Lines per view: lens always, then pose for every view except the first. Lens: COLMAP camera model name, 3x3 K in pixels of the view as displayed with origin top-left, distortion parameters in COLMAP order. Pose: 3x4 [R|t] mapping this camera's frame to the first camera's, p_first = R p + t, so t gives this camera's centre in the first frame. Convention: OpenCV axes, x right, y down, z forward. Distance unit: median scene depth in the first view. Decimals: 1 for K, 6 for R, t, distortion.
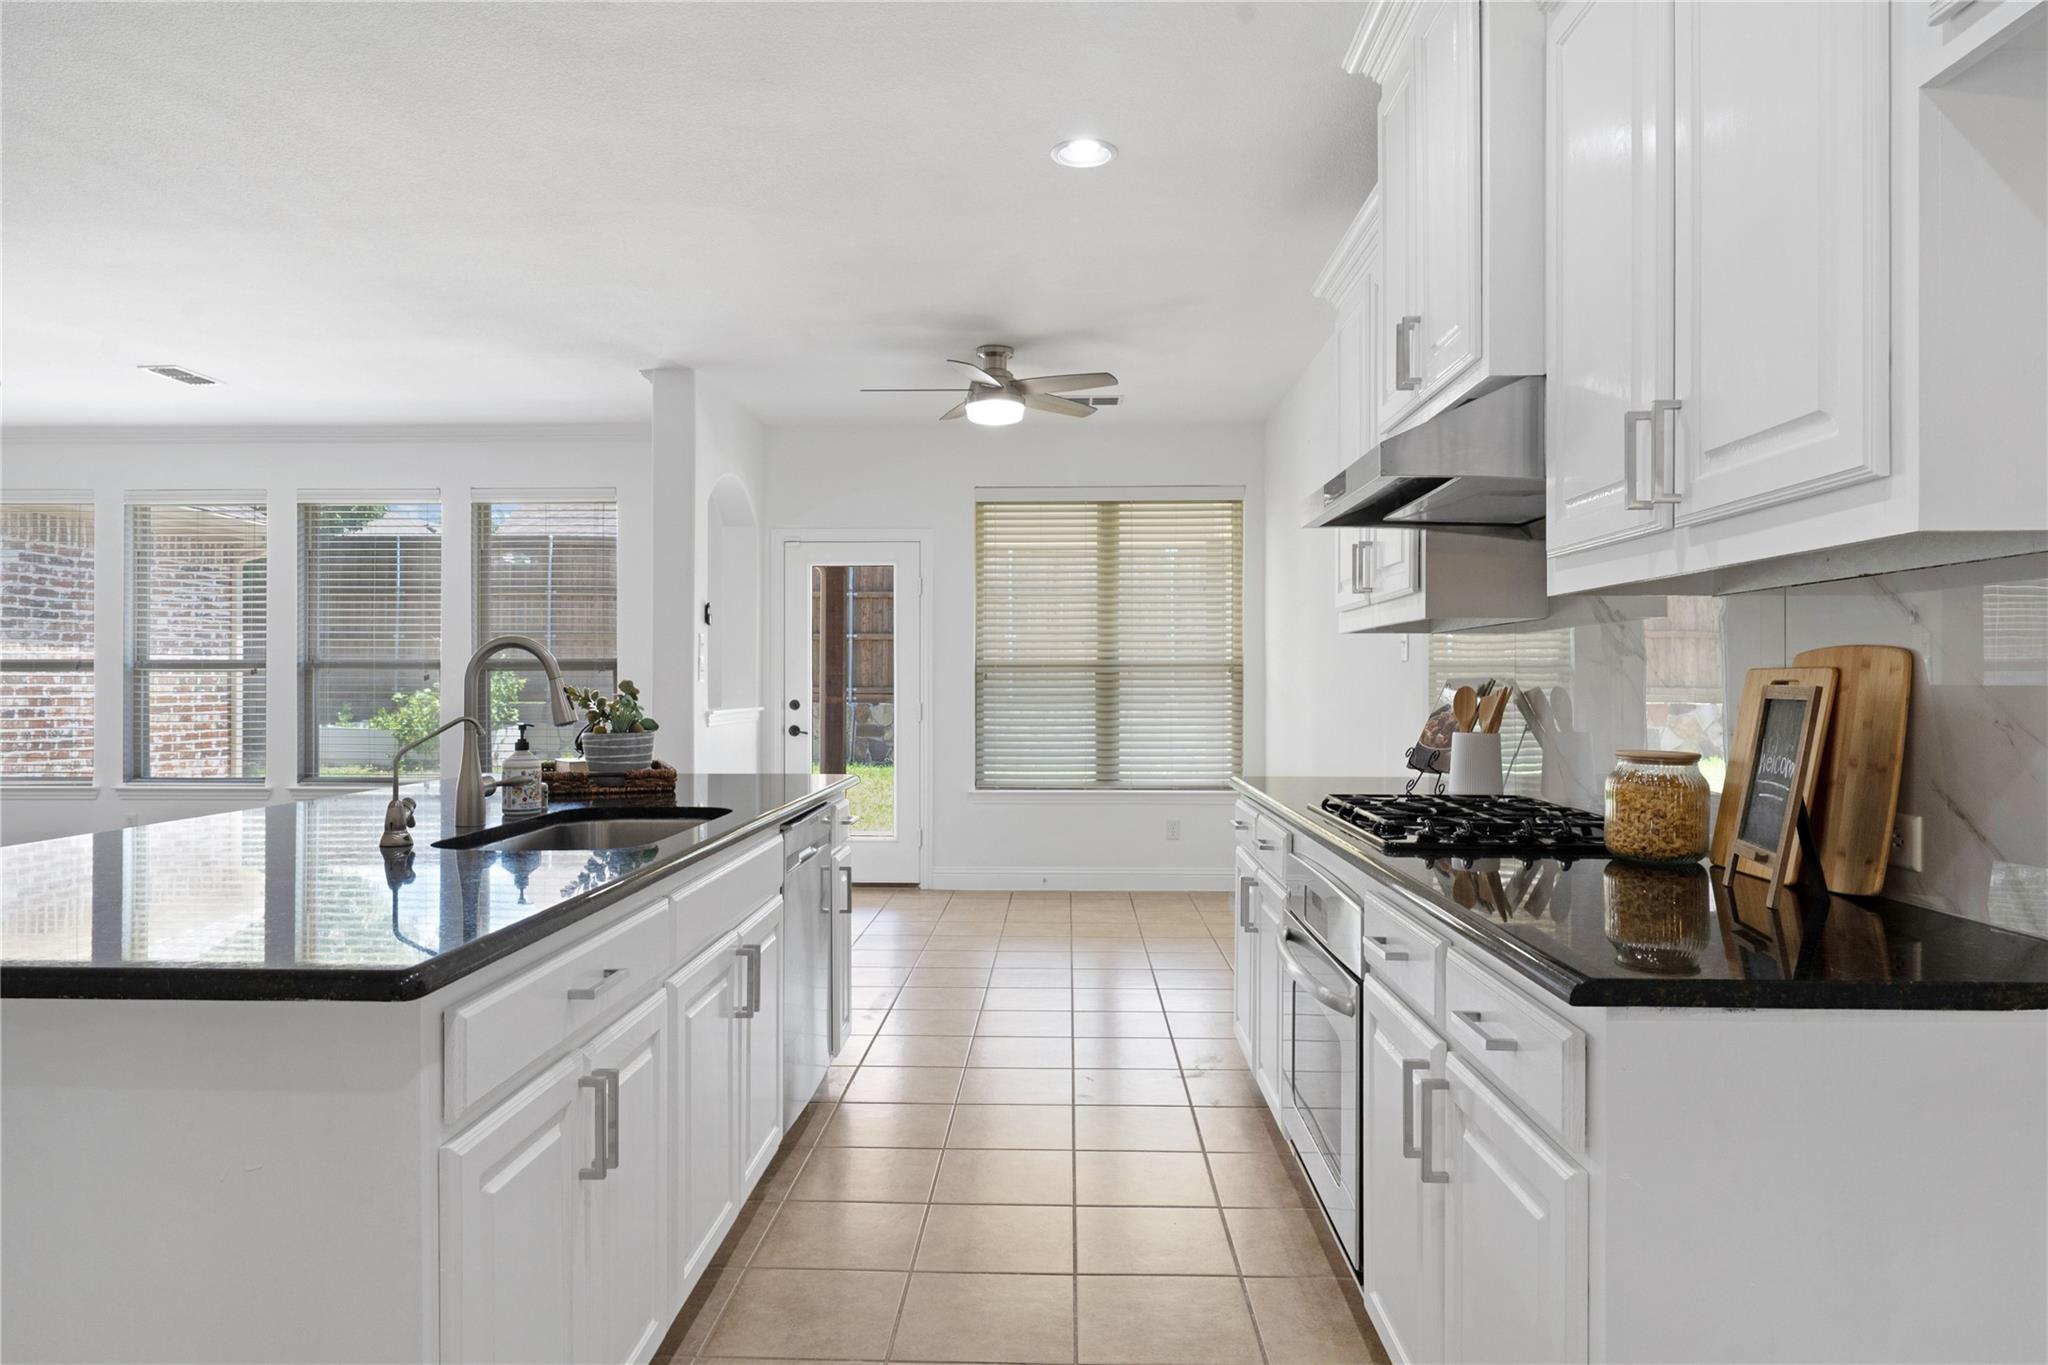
lens RADIAL K [[1238.6, 0, 1023.6], [0, 1238.6, 686.0], [0, 0, 1]] dist [0.000192, 0.000271]
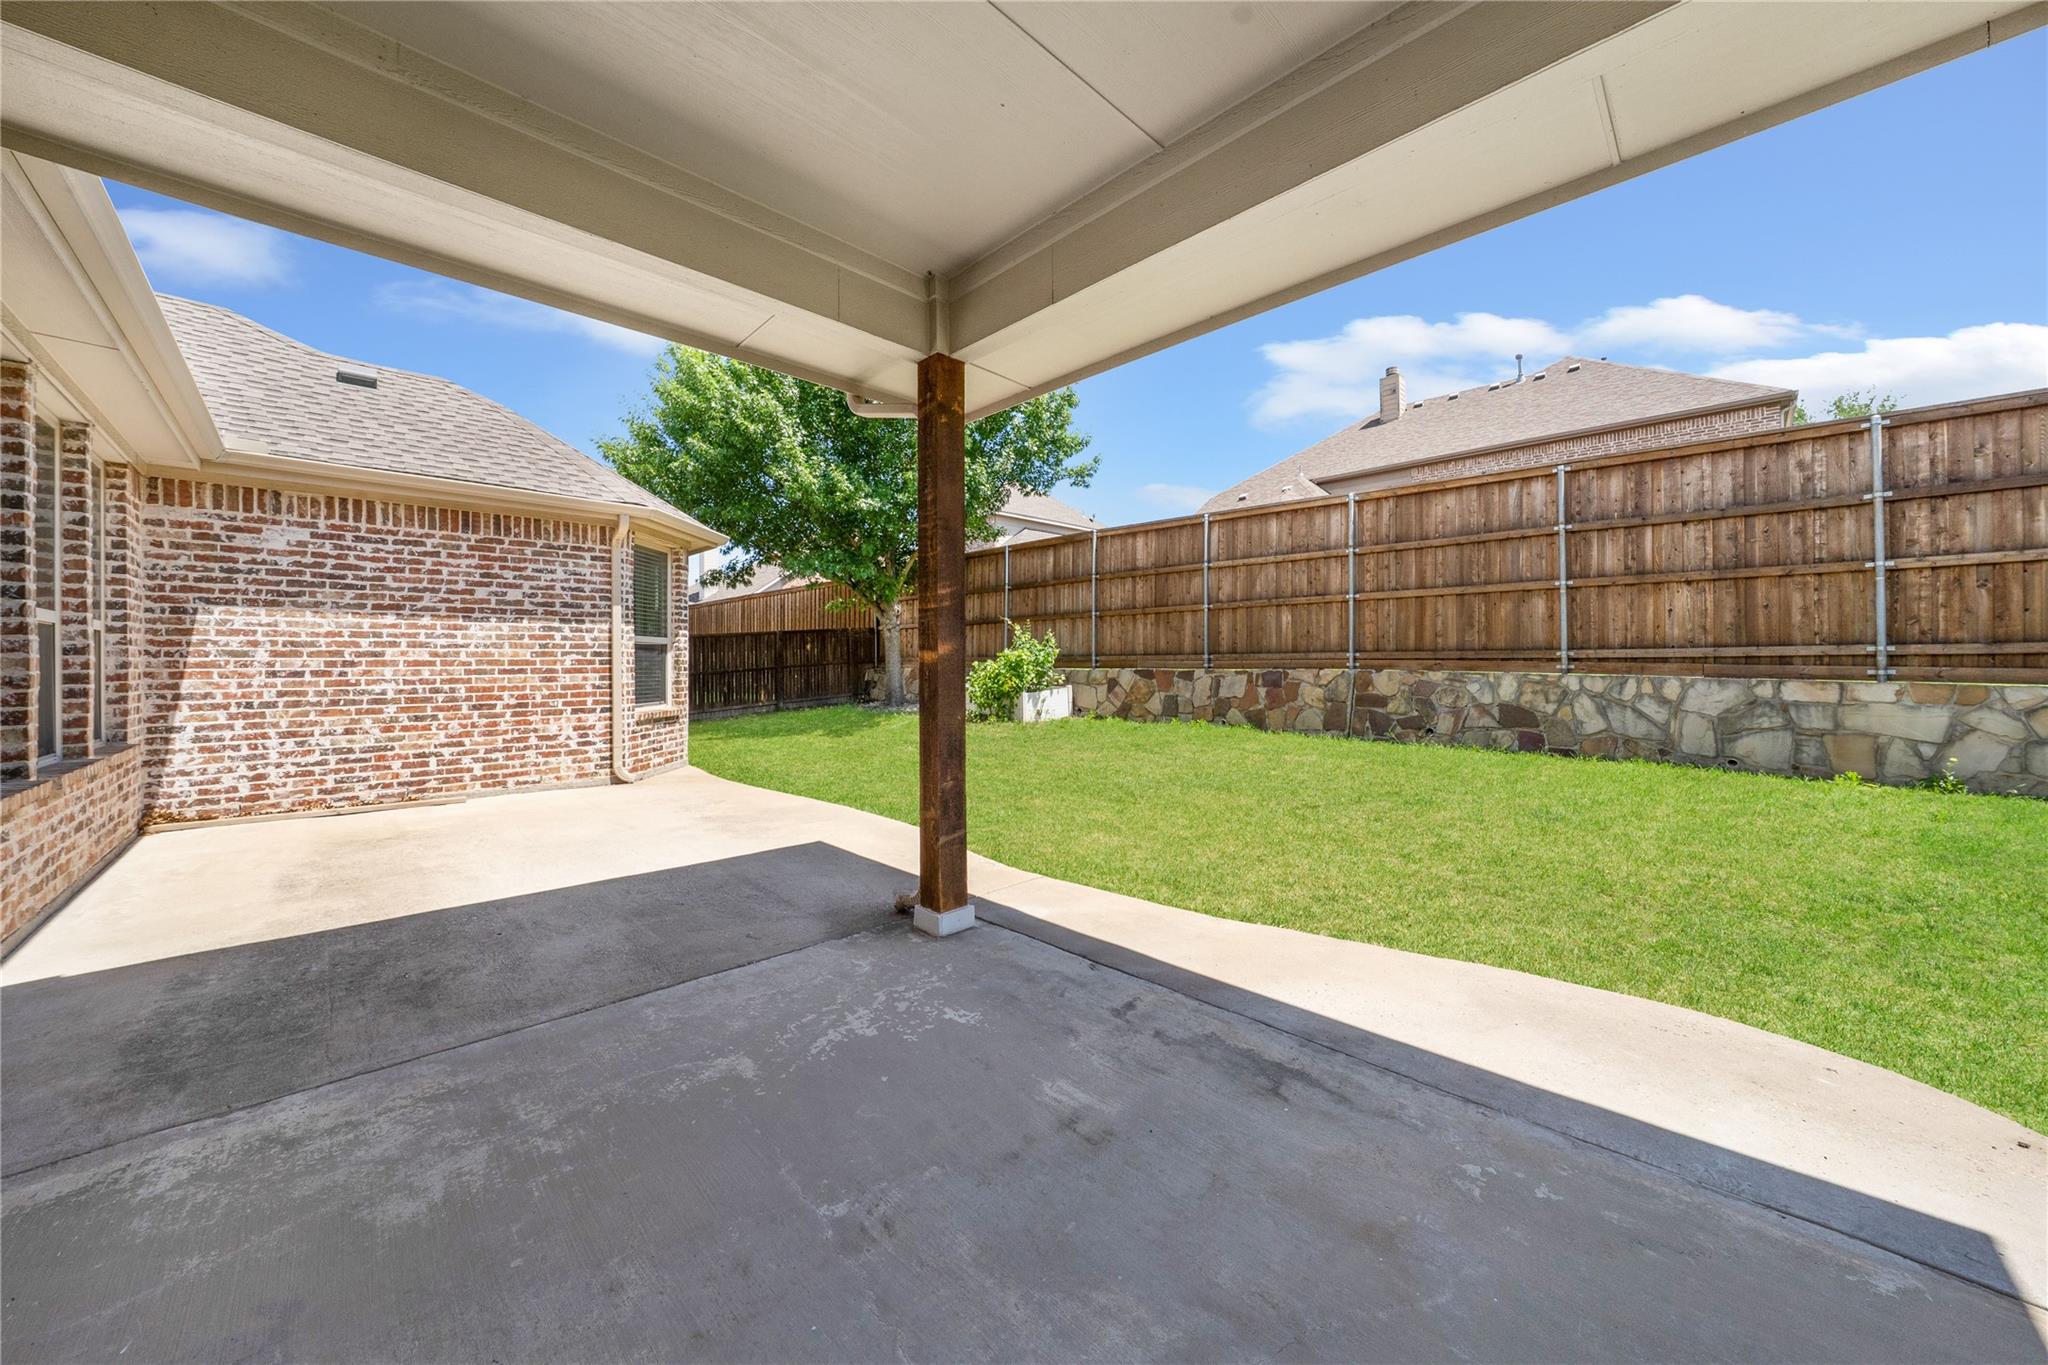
lens RADIAL K [[718.1, 0, 1032.4], [0, 718.1, 663.0], [0, 0, 1]] dist [-0.002867, -0.000096]
pose [[0.727328, -0.004148, -0.686277, 0.108844], [0.005928, 0.999982, 0.000239, 0.015223], [0.686264, -0.004242, 0.727340, 0.927950]]
